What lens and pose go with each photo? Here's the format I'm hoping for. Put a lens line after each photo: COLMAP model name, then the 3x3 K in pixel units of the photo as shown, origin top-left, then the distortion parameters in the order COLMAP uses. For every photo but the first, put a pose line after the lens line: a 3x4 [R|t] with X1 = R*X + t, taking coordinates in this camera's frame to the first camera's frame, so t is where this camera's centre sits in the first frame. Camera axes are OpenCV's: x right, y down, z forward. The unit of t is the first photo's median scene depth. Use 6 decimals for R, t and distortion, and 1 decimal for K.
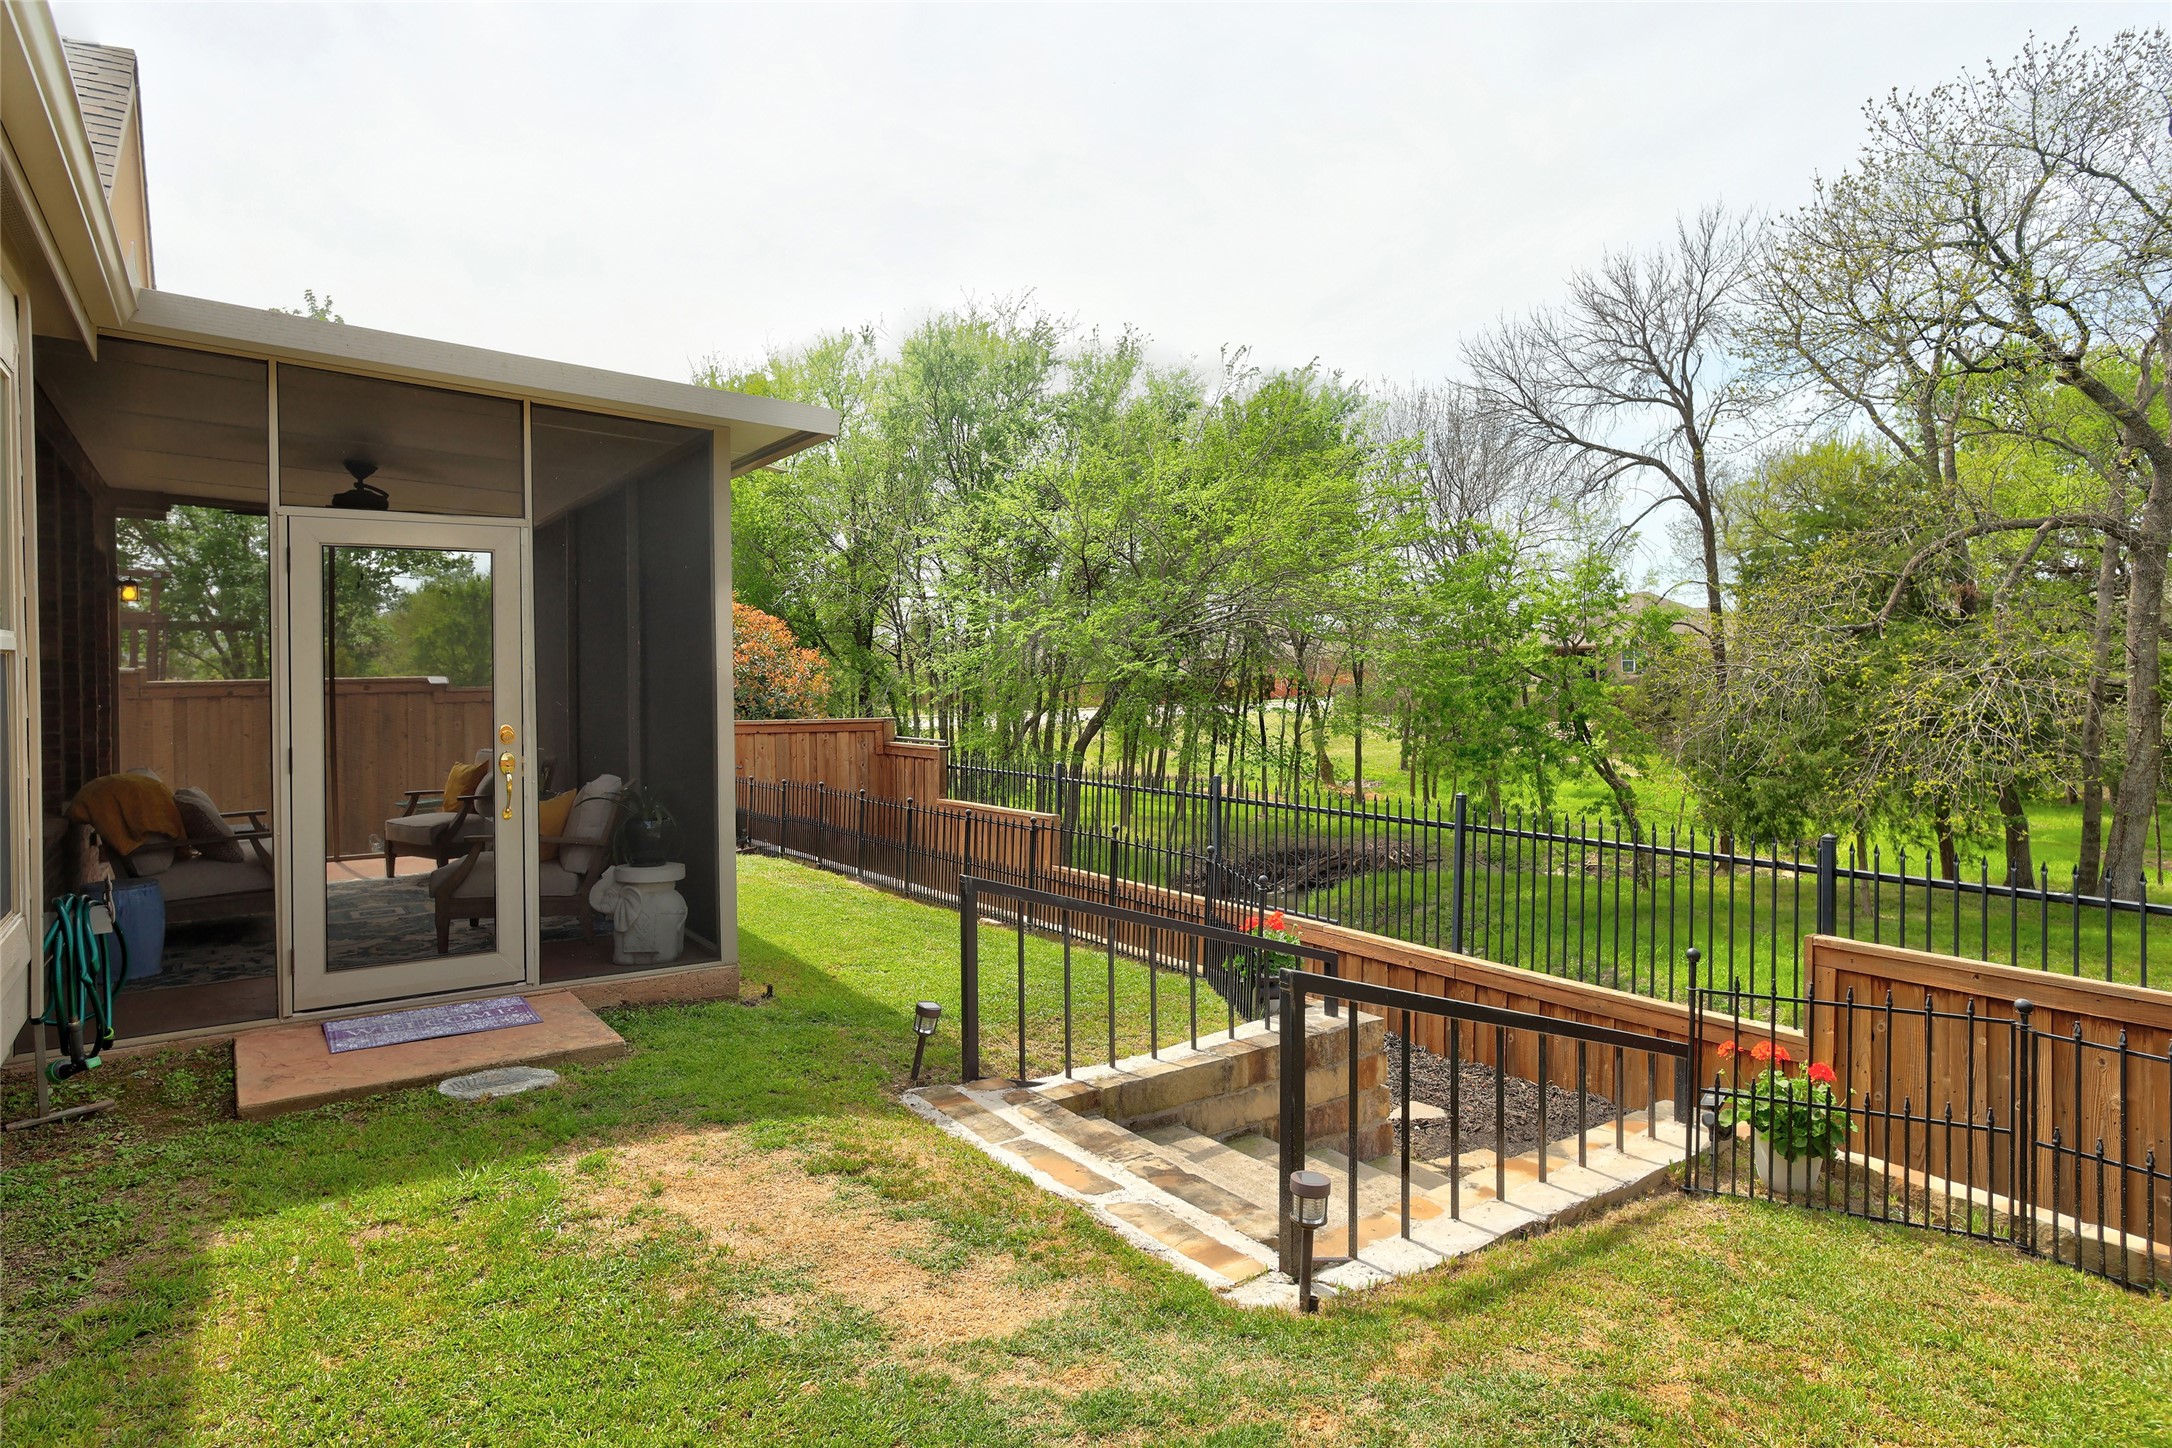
lens RADIAL K [[1235.4, 0, 1085.3], [0, 1235.4, 669.8], [0, 0, 1]] dist [-0.034803, 0.040949]
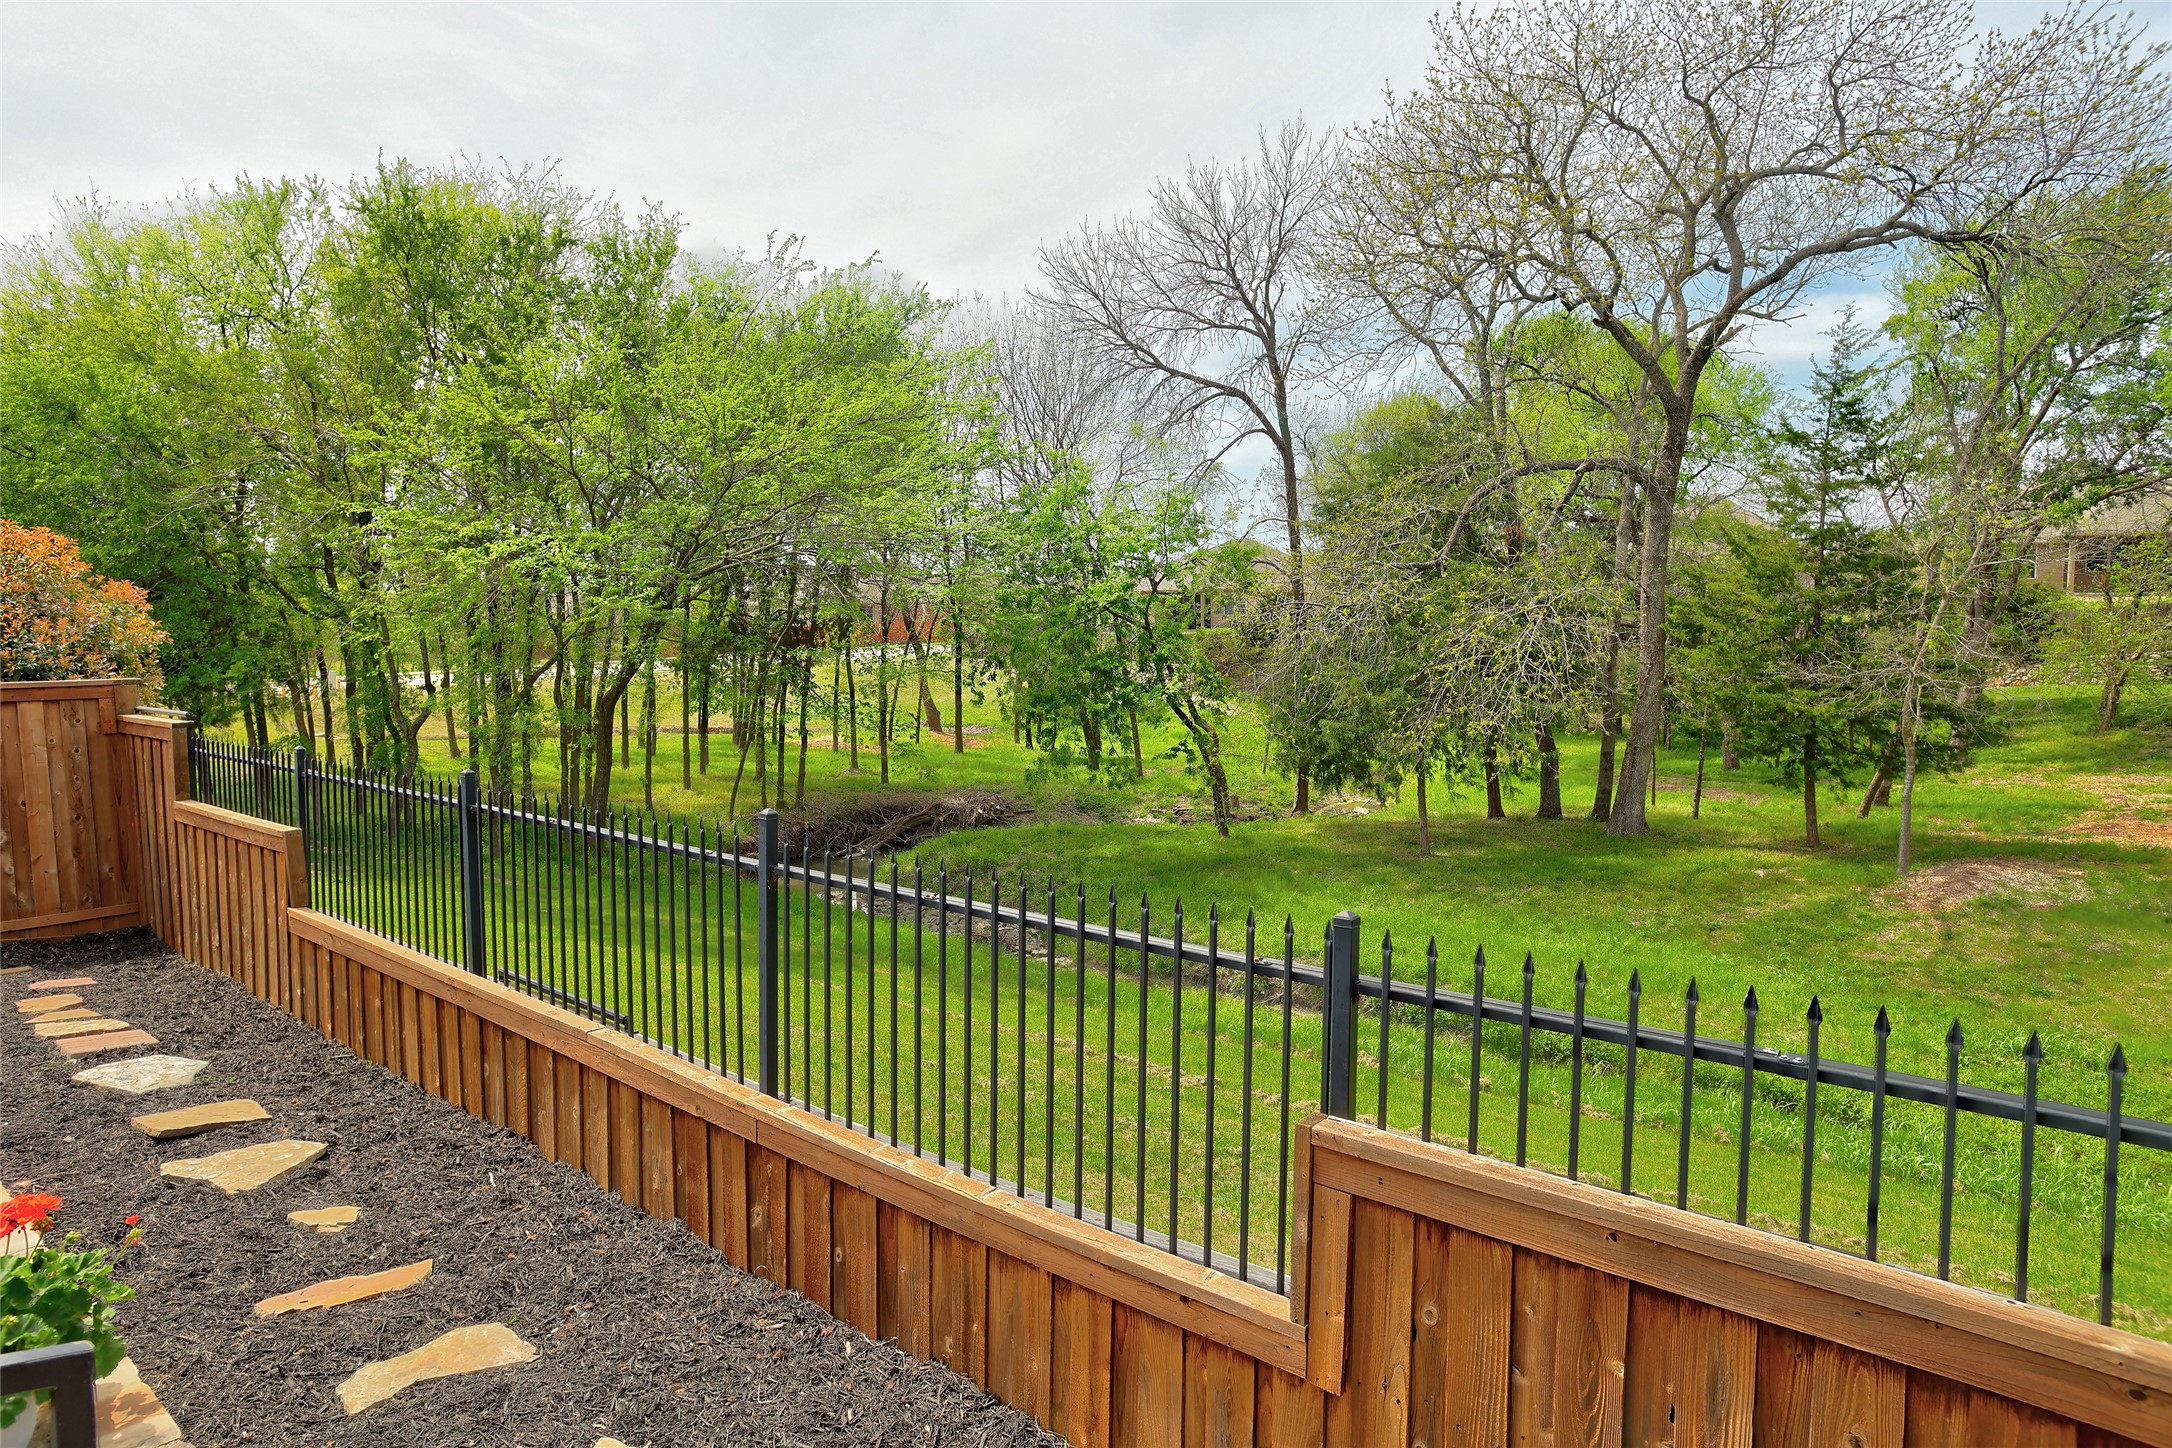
lens RADIAL K [[1228.4, 0, 1078.1], [0, 1228.4, 713.9], [0, 0, 1]] dist [-0.071260, 0.047426]
pose [[0.958845, -0.026298, 0.282711, 0.076603], [0.003495, 0.996719, 0.080864, 0.003534], [-0.283910, -0.076547, 0.955791, 0.119141]]
